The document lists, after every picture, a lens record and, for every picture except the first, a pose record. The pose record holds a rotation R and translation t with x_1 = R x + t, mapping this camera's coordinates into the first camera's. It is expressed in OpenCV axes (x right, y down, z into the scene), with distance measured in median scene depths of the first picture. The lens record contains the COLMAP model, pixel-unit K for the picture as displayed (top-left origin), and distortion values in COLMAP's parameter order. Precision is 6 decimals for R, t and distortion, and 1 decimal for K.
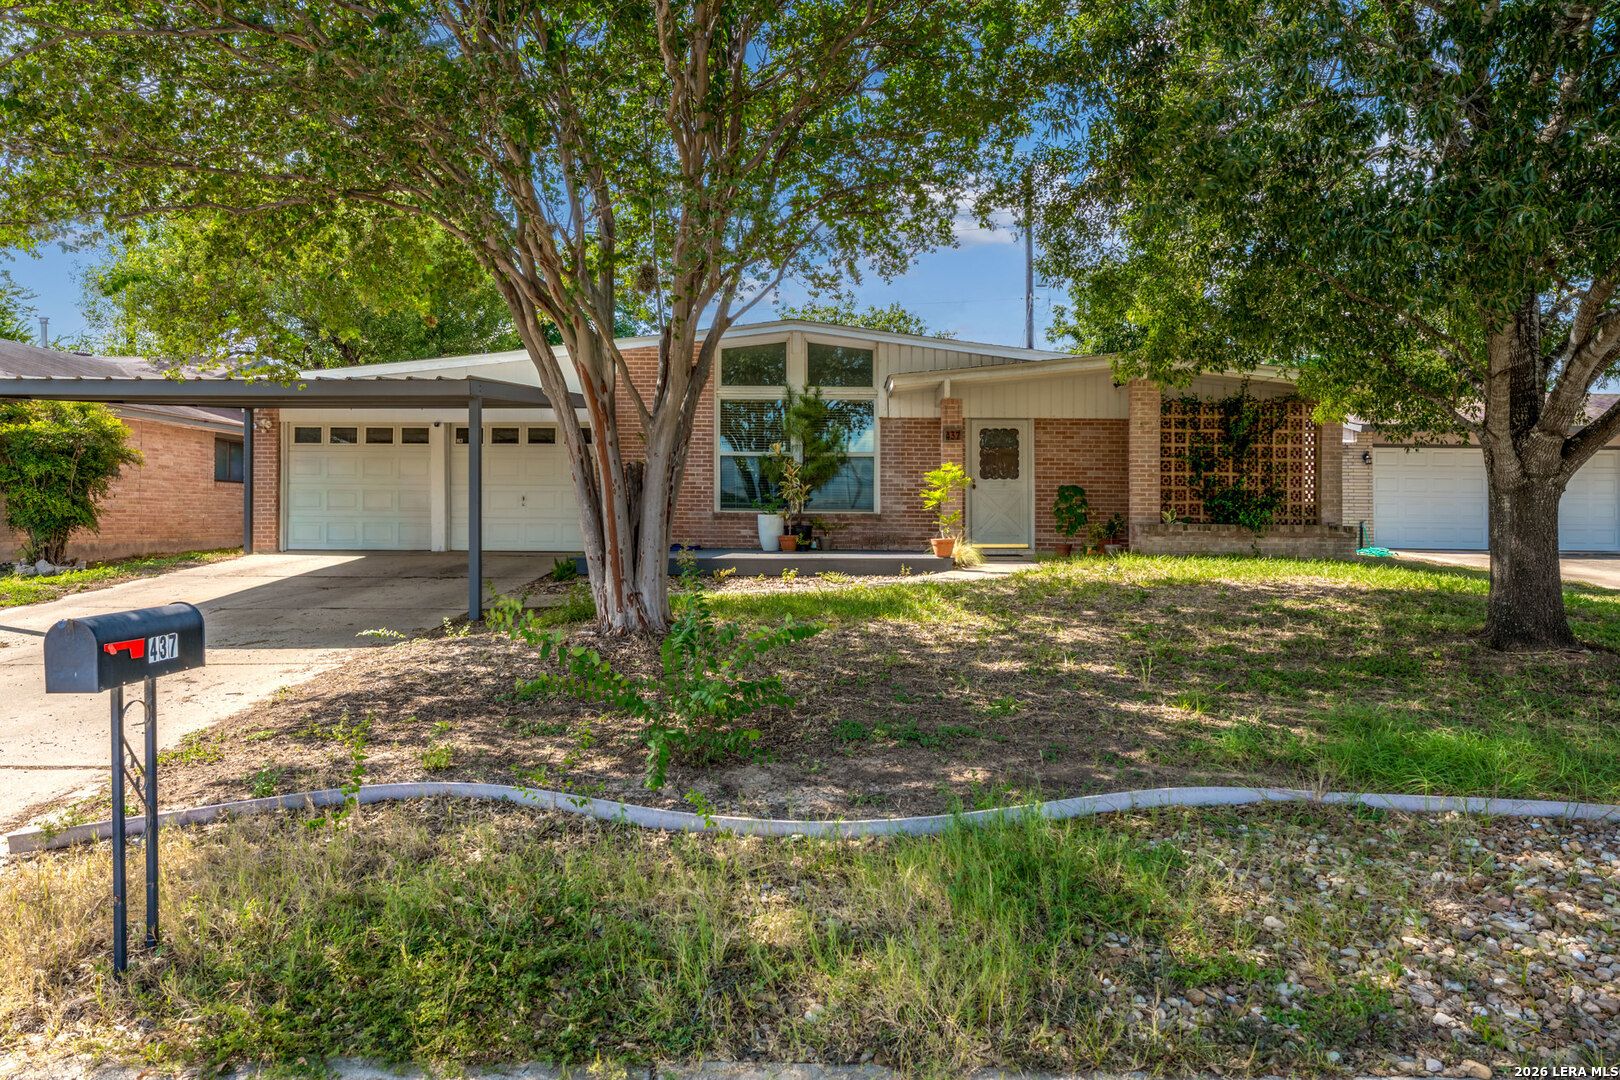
lens RADIAL K [[1082.6, 0, 810.0], [0, 1082.6, 540.0], [0, 0, 1]] dist [-0.003586, -0.000937]
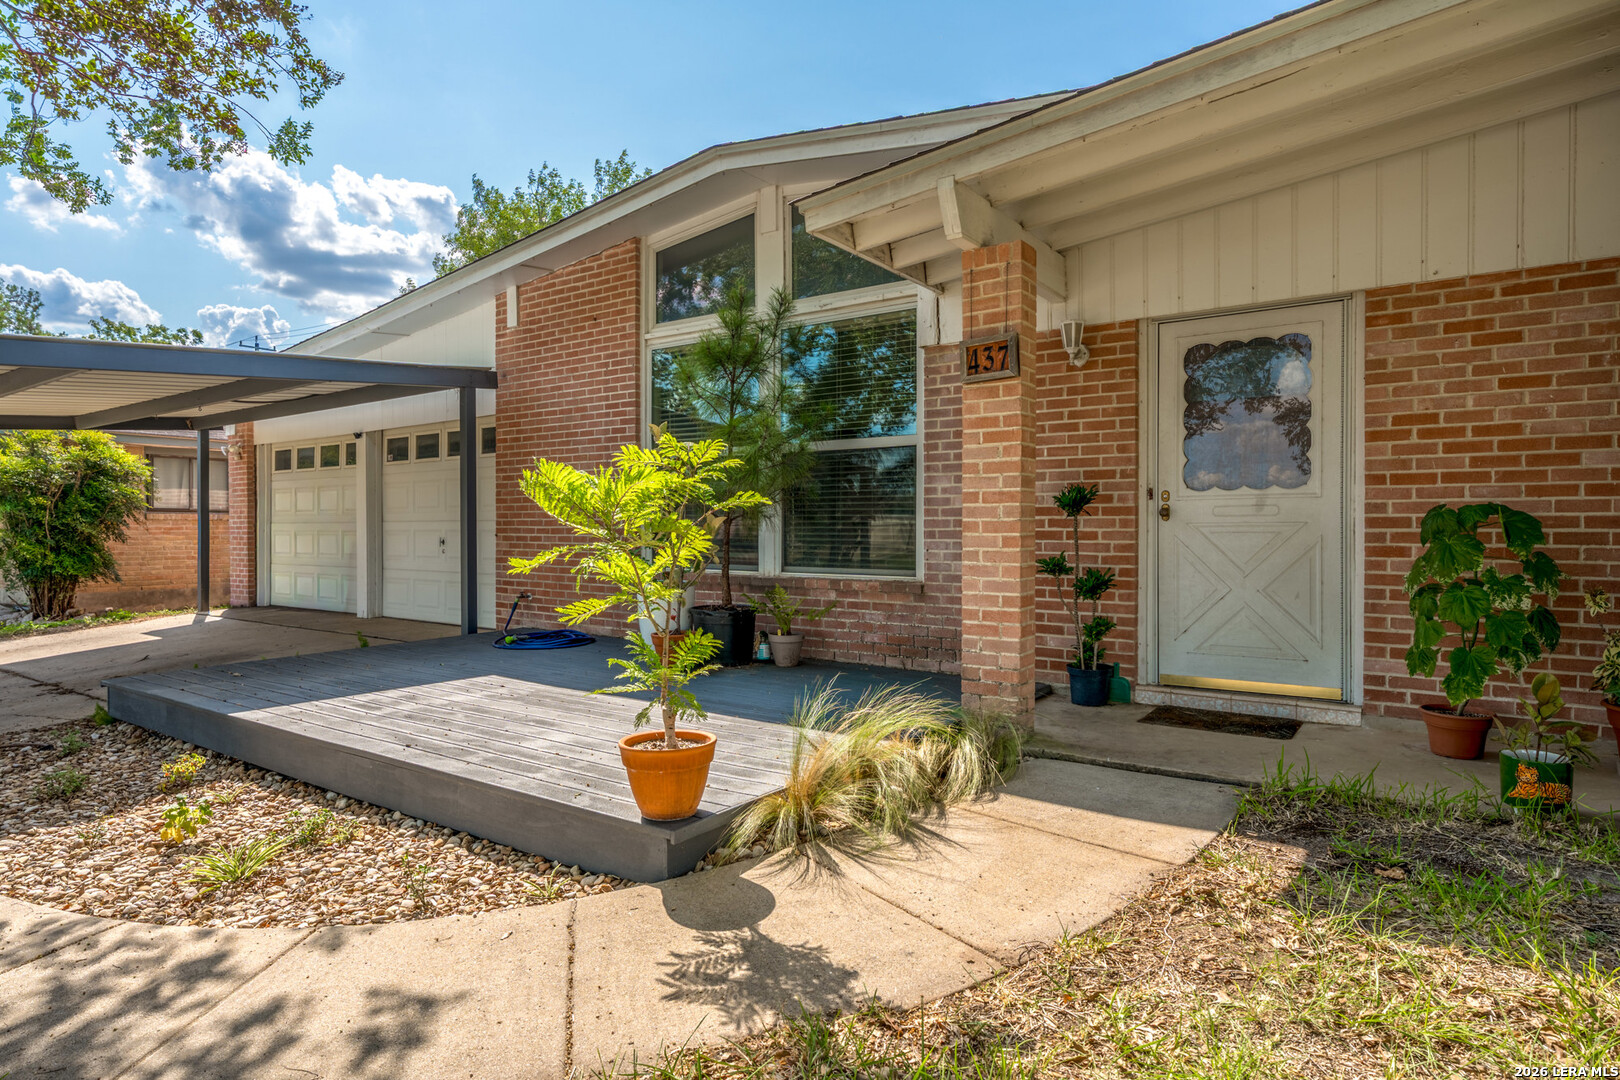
lens RADIAL K [[886.8, 0, 810.0], [0, 886.8, 540.0], [0, 0, 1]] dist [-0.002420, -0.000281]
pose [[0.811858, 0.003962, -0.583841, 0.240489], [-0.008341, 0.999954, -0.004813, -0.040137], [0.583795, 0.008778, 0.811853, 0.738852]]
